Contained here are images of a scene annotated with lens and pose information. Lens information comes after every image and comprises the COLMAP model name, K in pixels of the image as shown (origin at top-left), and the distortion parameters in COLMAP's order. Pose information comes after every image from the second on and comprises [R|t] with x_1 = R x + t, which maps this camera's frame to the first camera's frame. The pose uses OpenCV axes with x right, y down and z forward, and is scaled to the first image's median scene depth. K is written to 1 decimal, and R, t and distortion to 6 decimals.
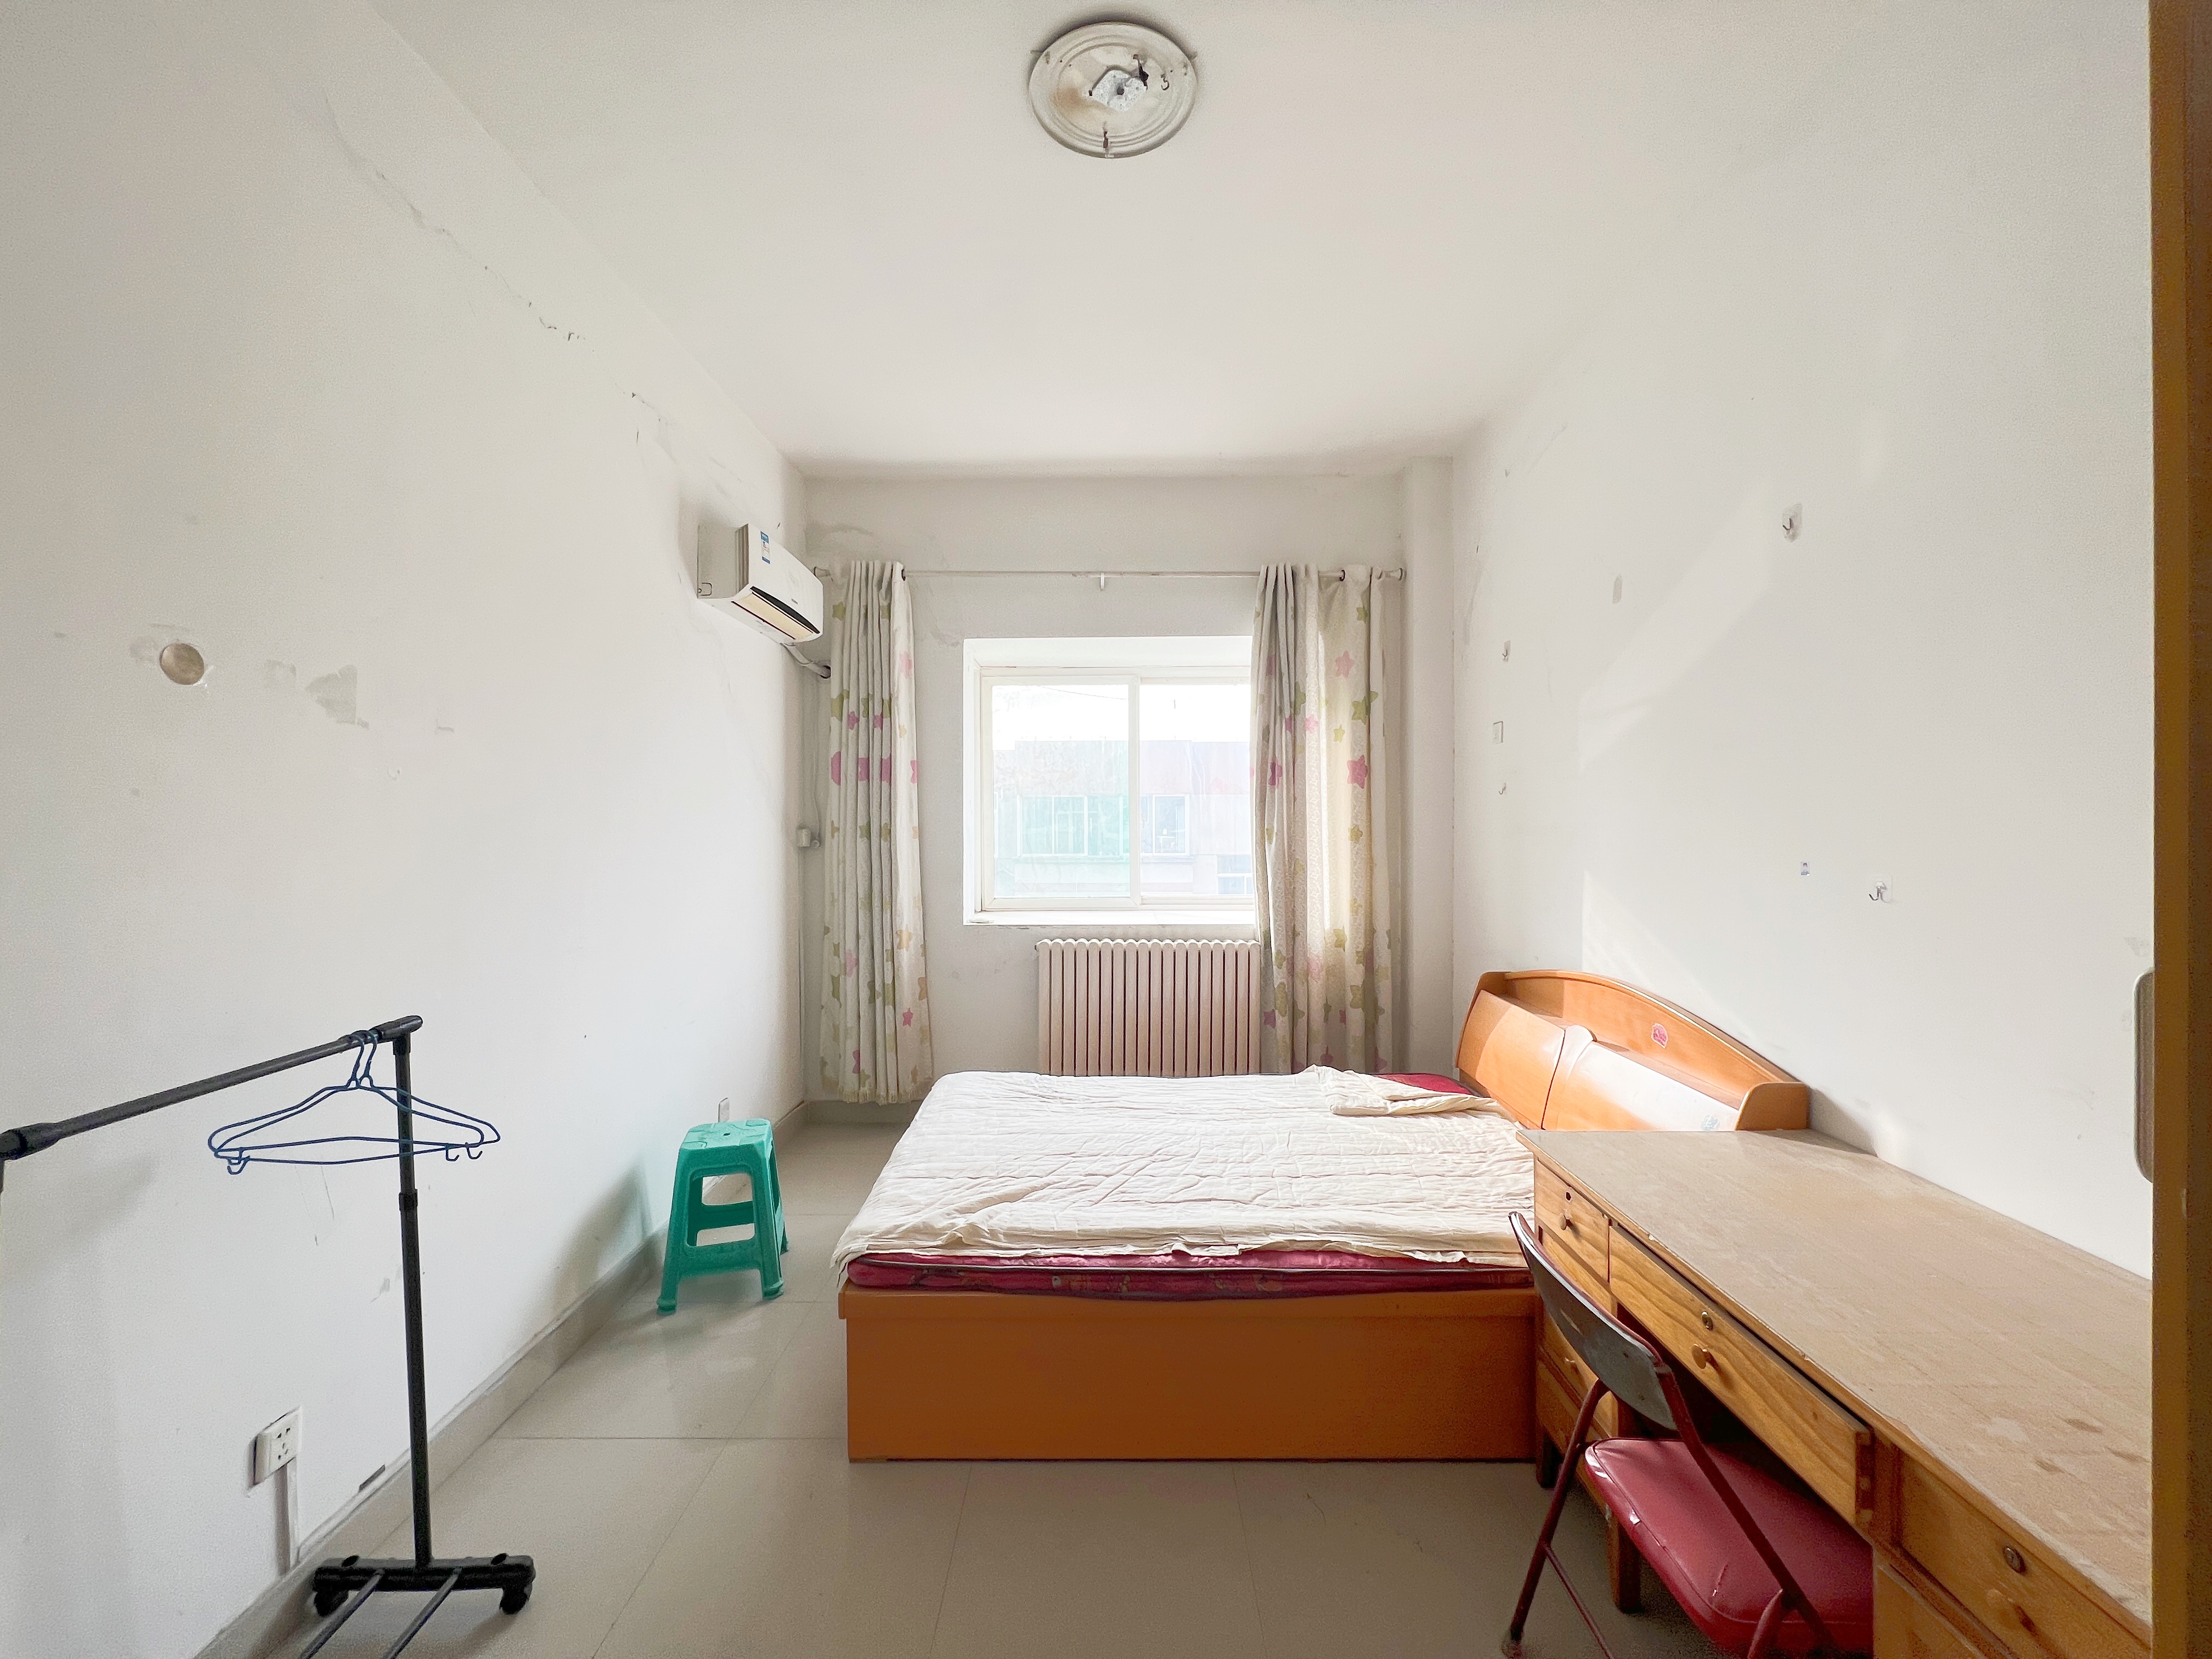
lens RADIAL K [[886.5, 0, 1104.2], [0, 886.5, 830.2], [0, 0, 1]] dist [0.000289, -0.000121]
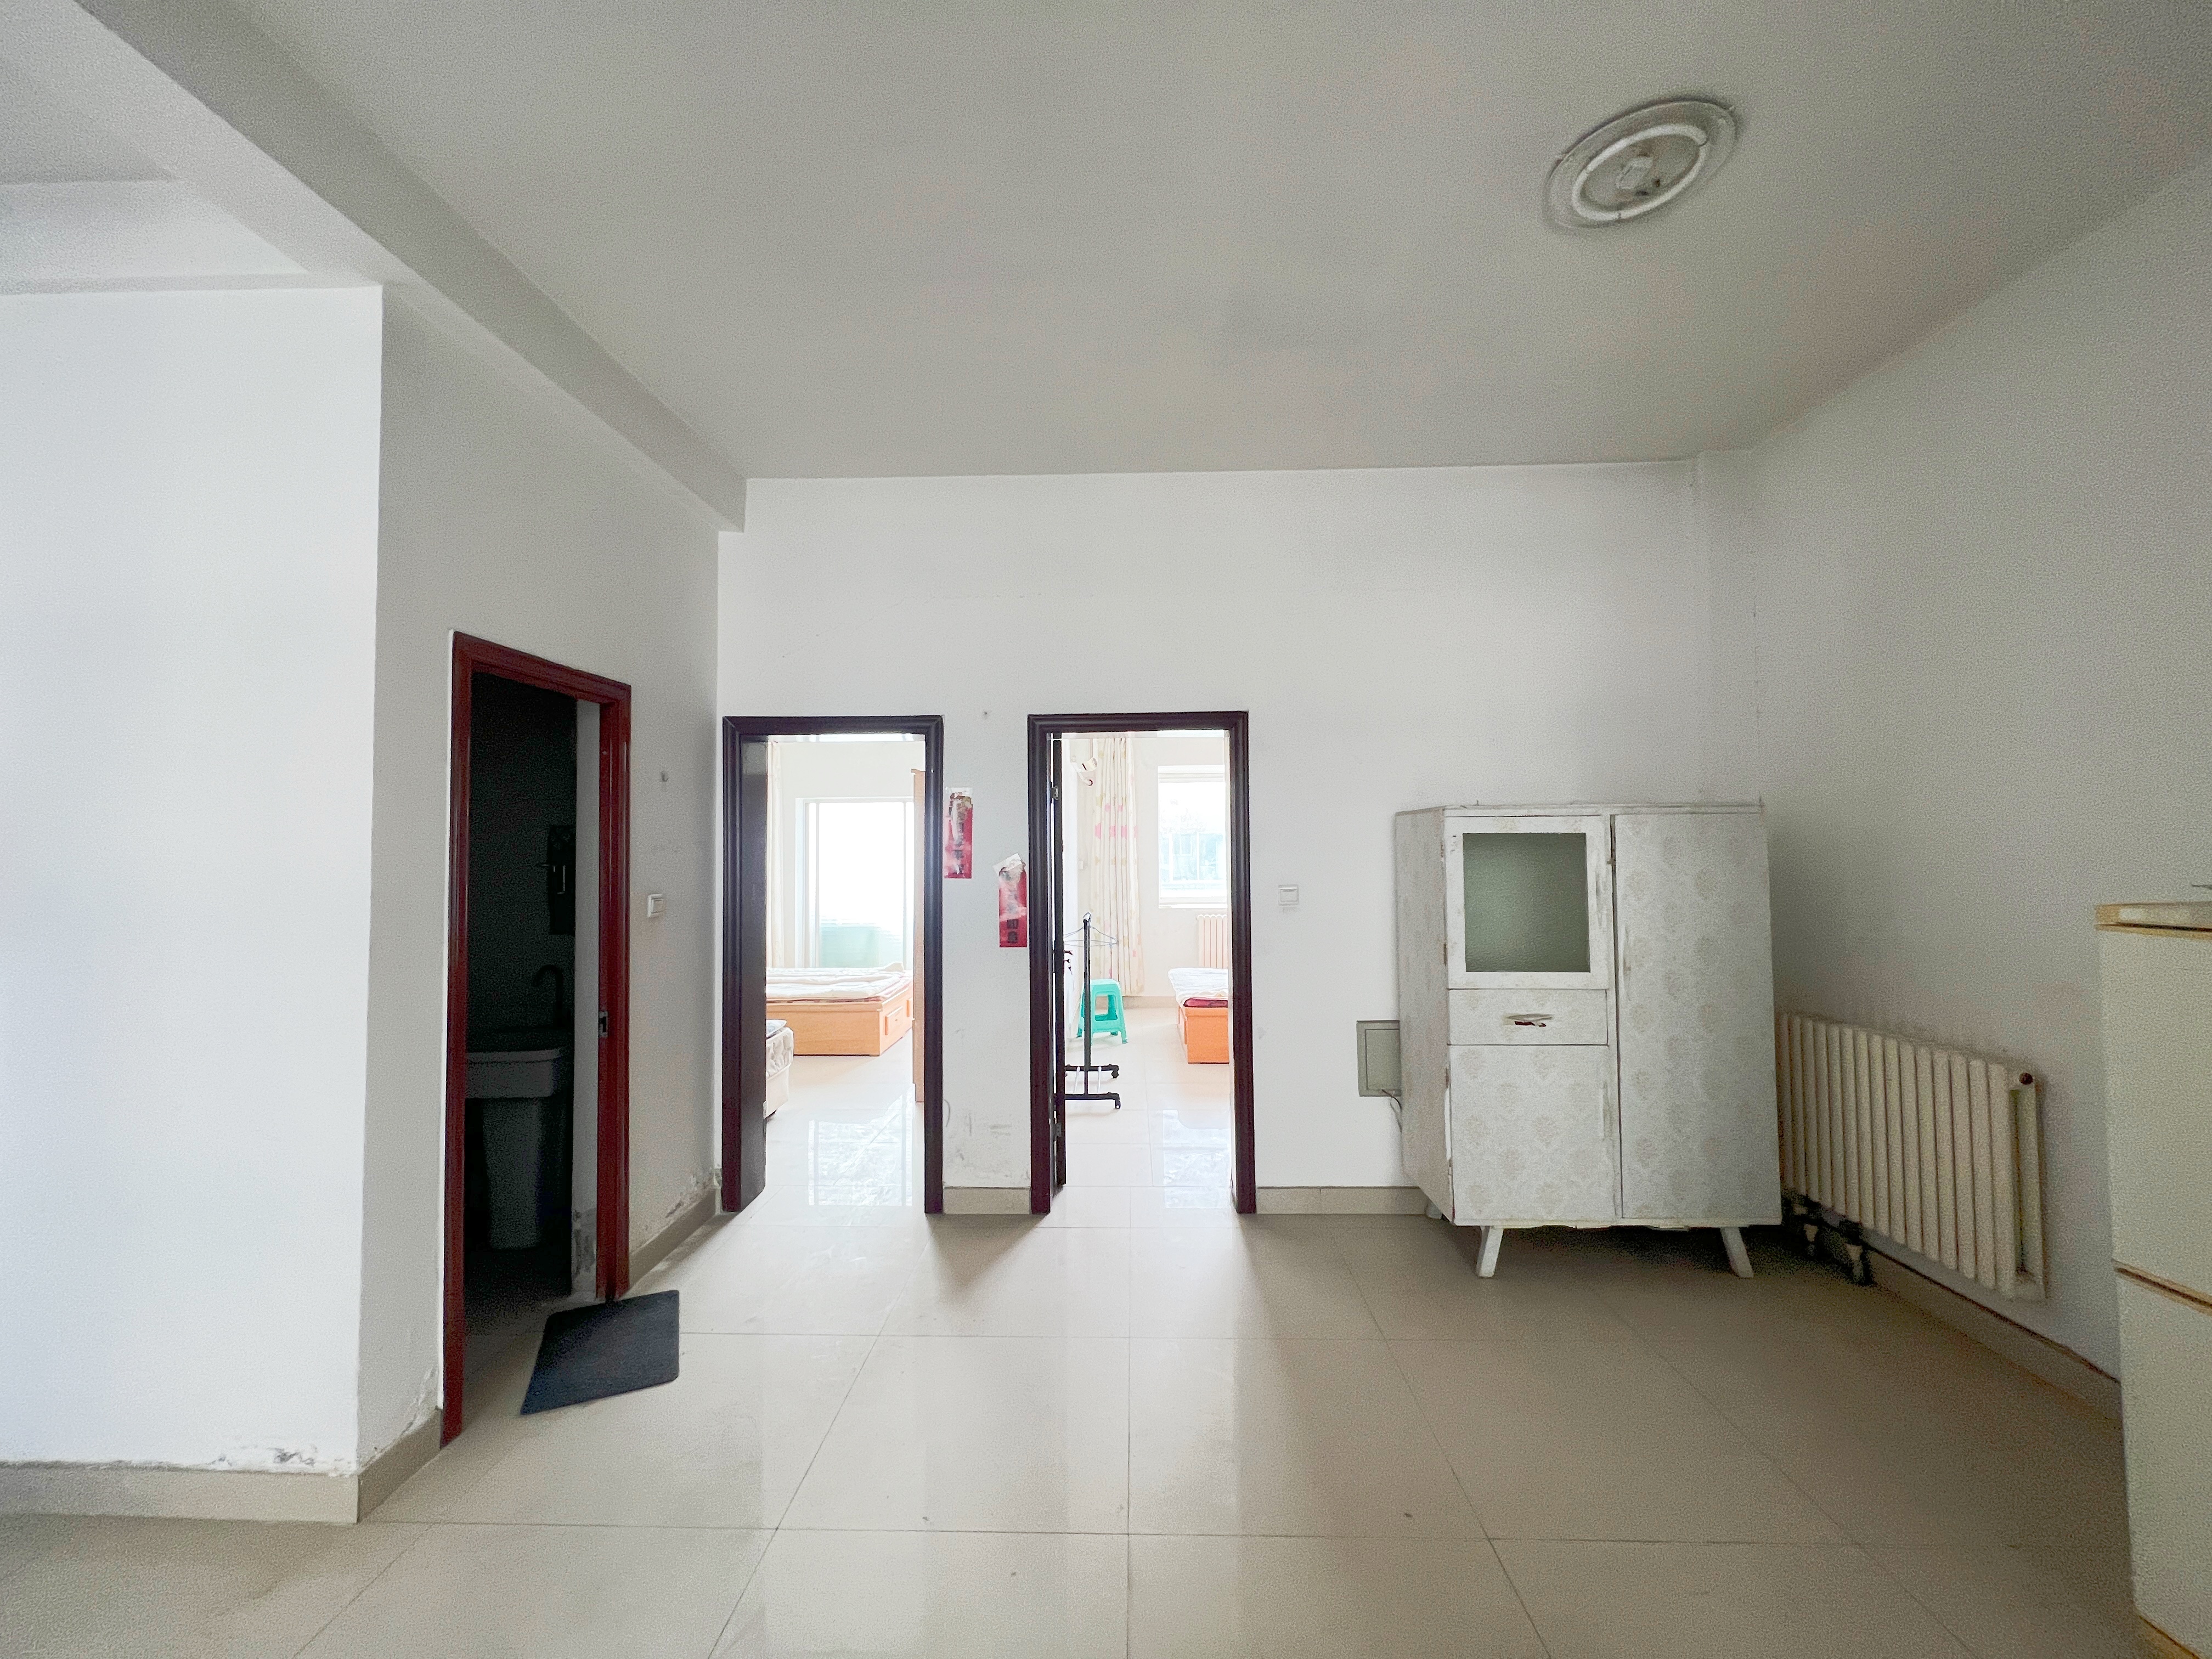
lens RADIAL K [[886.5, 0, 1106.5], [0, 886.5, 822.3], [0, 0, 1]] dist [0.000289, -0.000121]
pose [[0.999784, -0.005822, -0.019928, -0.476886], [0.005073, 0.999287, -0.037425, -0.025016], [0.020132, 0.037316, 0.999101, -2.051741]]
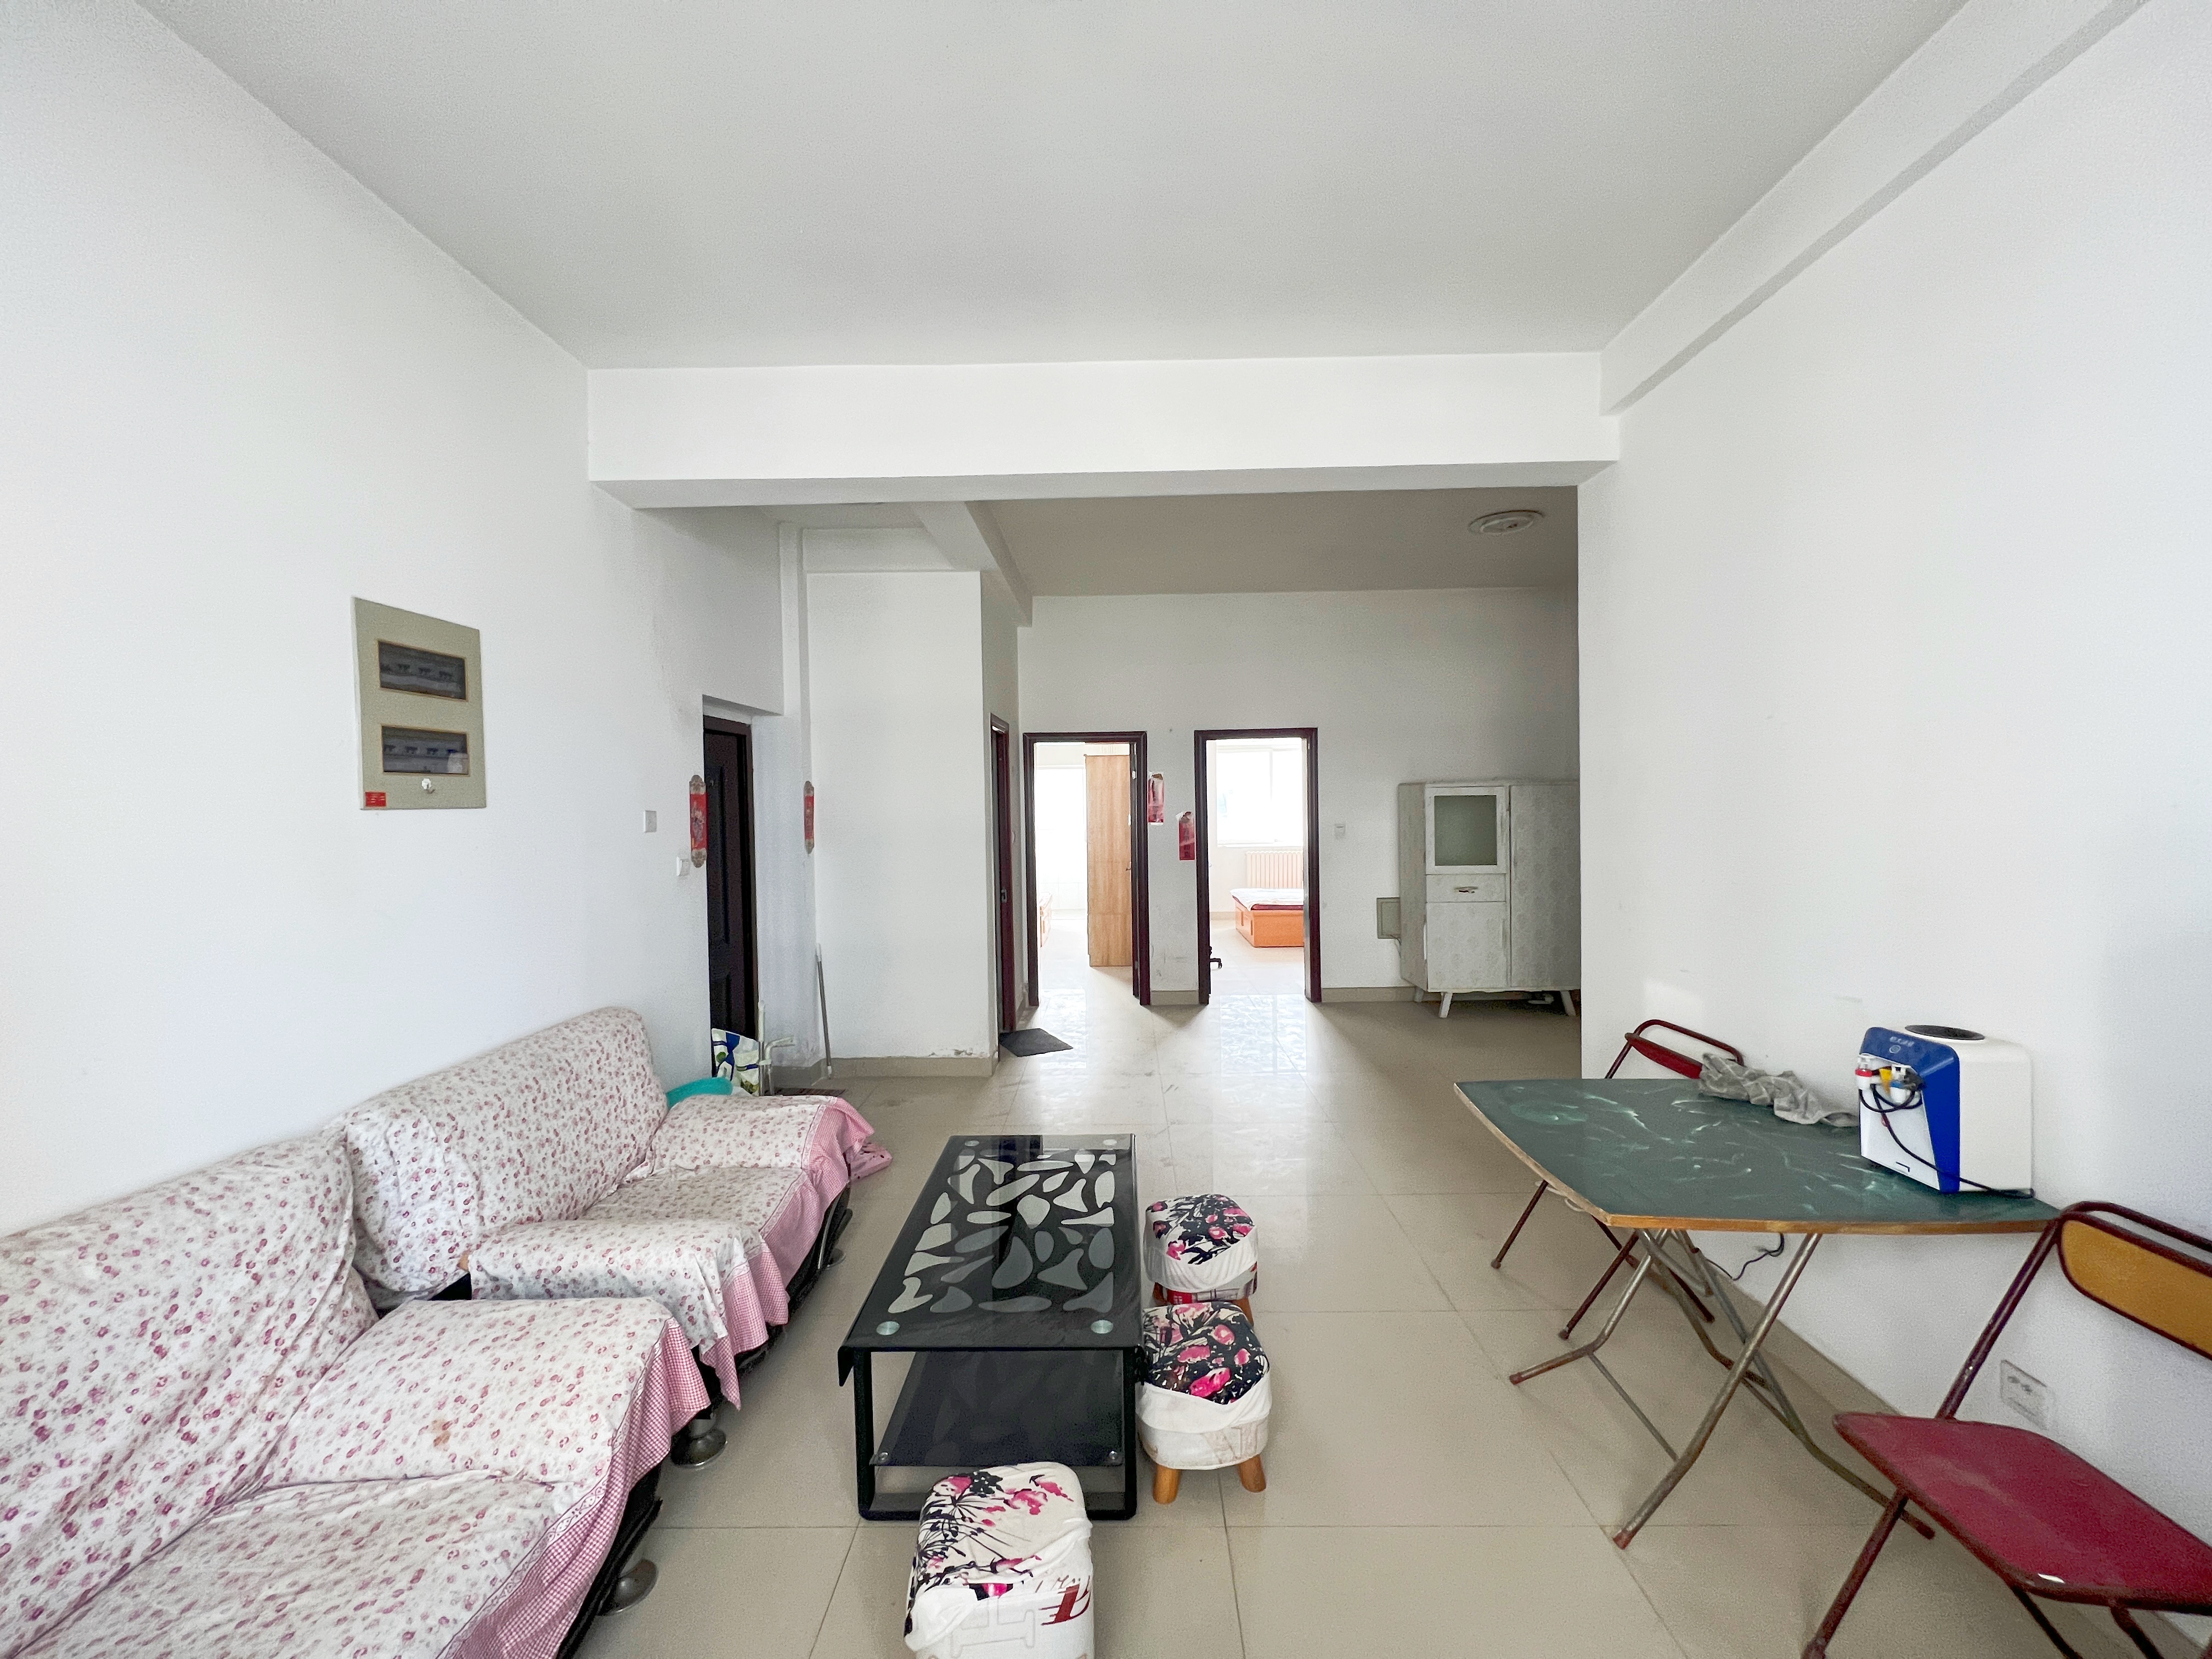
lens RADIAL K [[886.5, 0, 1106.2], [0, 886.5, 826.6], [0, 0, 1]] dist [0.000289, -0.000121]
pose [[0.999806, -0.015263, -0.012461, -1.457799], [0.015532, 0.999642, 0.021782, -0.051076], [0.012124, -0.021971, 0.999685, -5.000185]]
